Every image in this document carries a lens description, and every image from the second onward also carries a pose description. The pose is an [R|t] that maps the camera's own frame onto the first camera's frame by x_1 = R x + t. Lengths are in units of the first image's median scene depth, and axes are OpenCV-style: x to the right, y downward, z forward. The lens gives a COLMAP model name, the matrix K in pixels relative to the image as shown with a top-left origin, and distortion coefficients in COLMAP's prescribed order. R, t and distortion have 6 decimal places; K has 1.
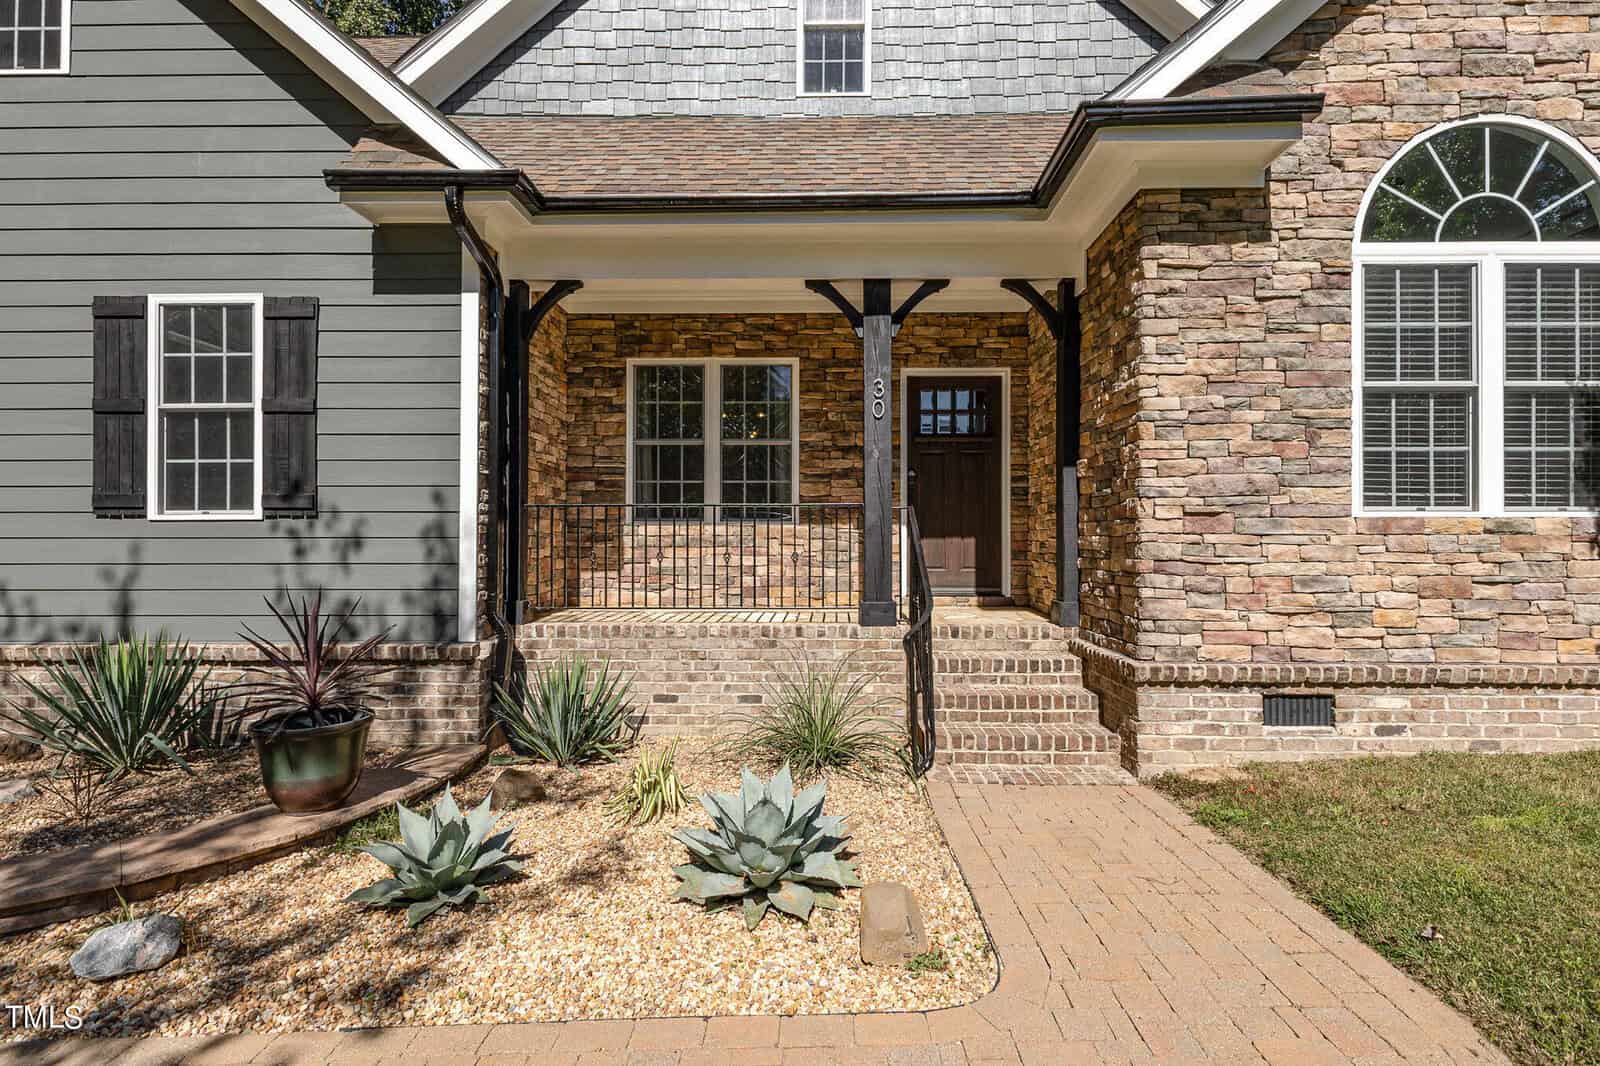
lens RADIAL K [[715.8, 0, 805.2], [0, 715.8, 538.9], [0, 0, 1]] dist [0.011440, 0.000036]
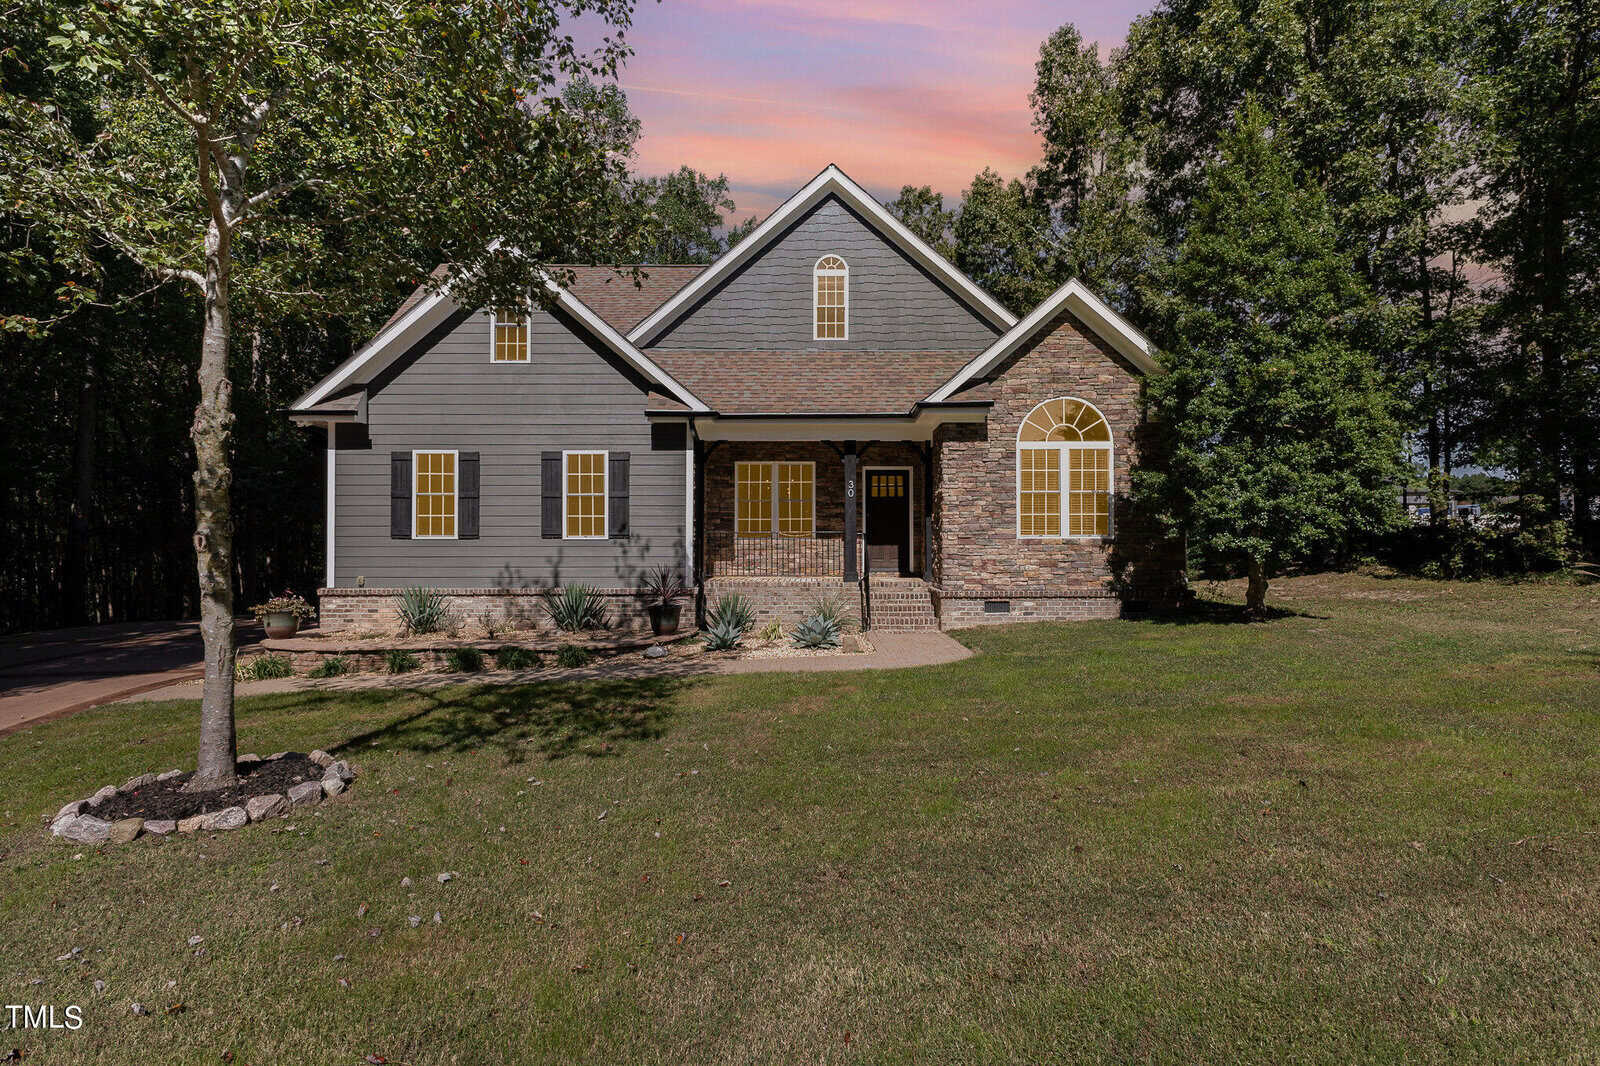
lens RADIAL K [[748.6, 0, 800.0], [0, 748.6, 533.0], [0, 0, 1]] dist [0.010186, -0.000314]
pose [[0.999966, -0.002368, 0.007950, -0.097825], [0.002443, 0.999953, -0.009406, -0.023278], [-0.007928, 0.009425, 0.999924, -1.654718]]
